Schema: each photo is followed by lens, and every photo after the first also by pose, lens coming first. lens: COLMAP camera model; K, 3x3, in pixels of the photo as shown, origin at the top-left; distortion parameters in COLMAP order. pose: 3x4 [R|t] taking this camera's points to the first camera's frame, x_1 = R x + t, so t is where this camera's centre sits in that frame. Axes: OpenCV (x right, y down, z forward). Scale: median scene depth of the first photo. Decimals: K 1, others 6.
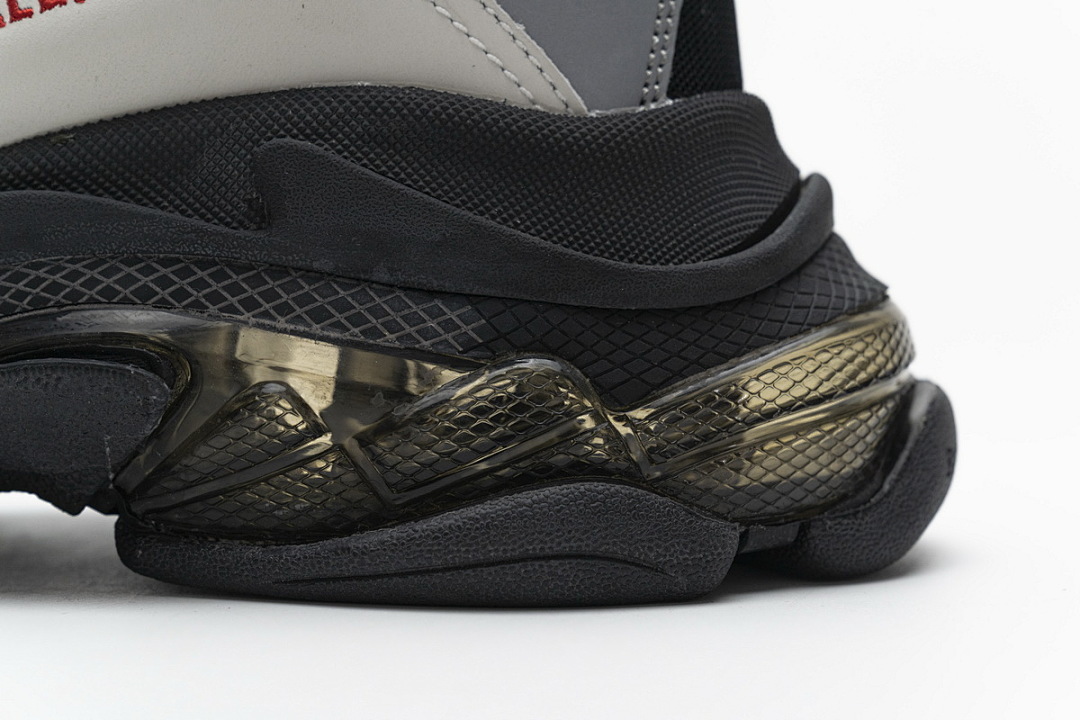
lens RADIAL K [[2106.2, 0, 542.8], [0, 2106.2, 359.8], [0, 0, 1]] dist [0.009246, 0.000000]
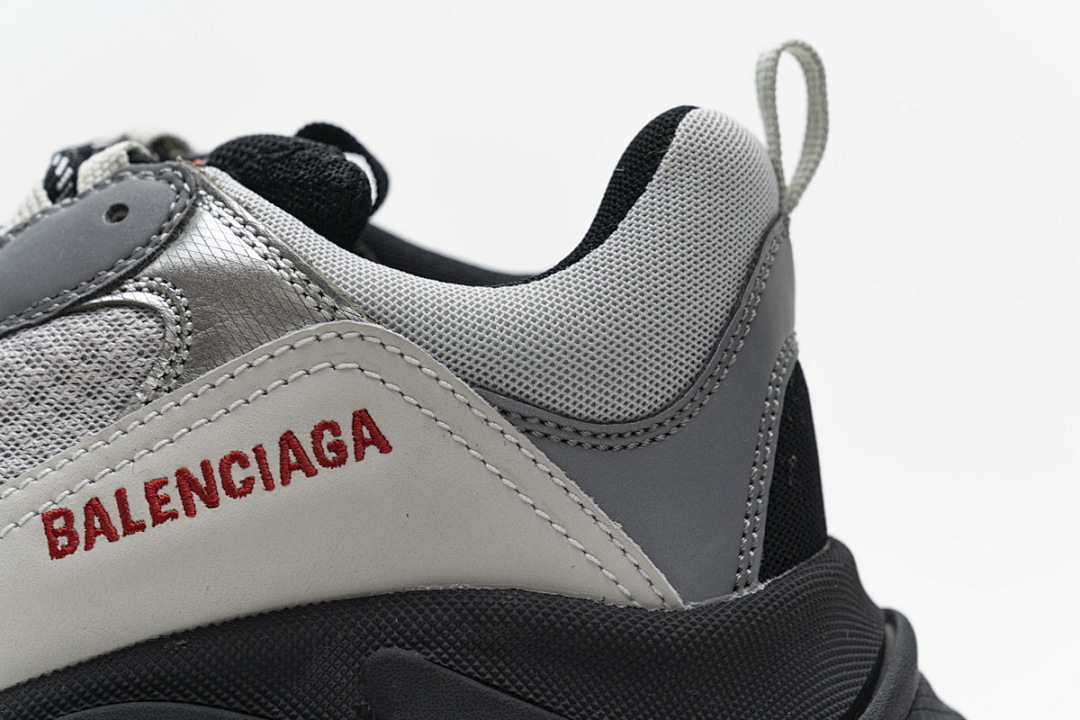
lens RADIAL K [[2106.2, 0, 537.3], [0, 2106.2, 360.4], [0, 0, 1]] dist [0.009246, 0.000000]
pose [[0.999907, -0.012460, -0.005532, -0.043655], [0.012470, 0.999920, 0.001908, -0.244632], [0.005508, -0.001976, 0.999983, -0.027938]]
